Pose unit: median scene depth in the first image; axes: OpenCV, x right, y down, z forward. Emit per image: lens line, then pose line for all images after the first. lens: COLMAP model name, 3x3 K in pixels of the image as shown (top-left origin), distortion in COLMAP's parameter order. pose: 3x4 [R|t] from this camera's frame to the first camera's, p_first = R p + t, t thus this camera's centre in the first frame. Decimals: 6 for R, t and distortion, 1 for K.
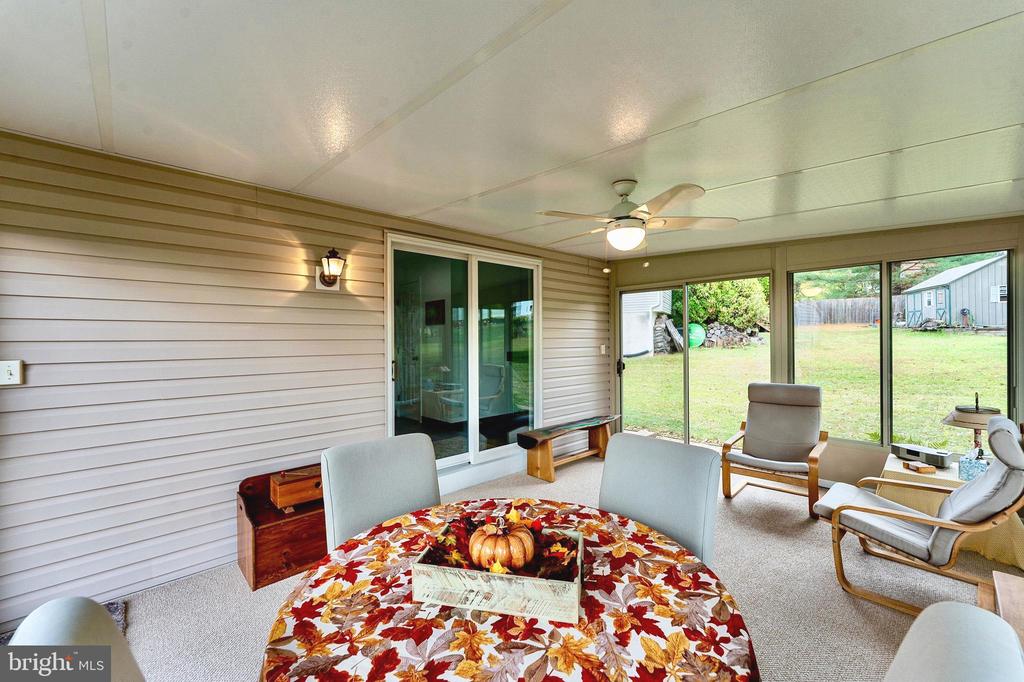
lens RADIAL K [[413.4, 0, 509.8], [0, 413.4, 341.4], [0, 0, 1]] dist [0.001211, 0.000052]
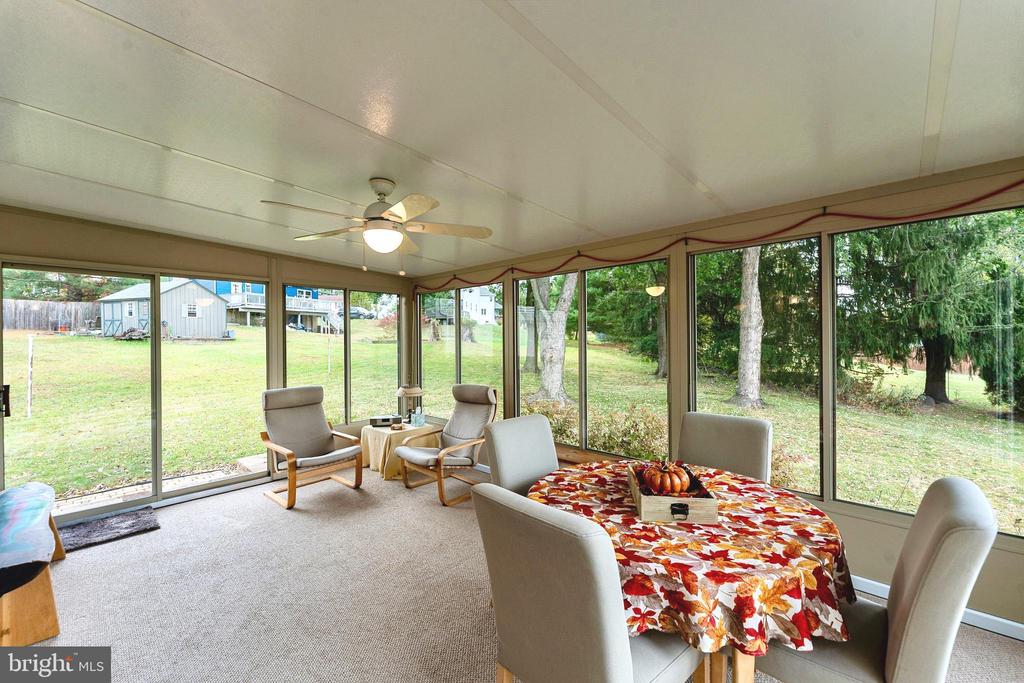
lens RADIAL K [[413.4, 0, 509.8], [0, 413.4, 341.9], [0, 0, 1]] dist [0.001211, 0.000052]
pose [[-0.068624, 0.008017, 0.997610, -1.257820], [0.013092, 0.999889, -0.007135, -0.004653], [-0.997557, 0.012572, -0.068721, 1.405729]]
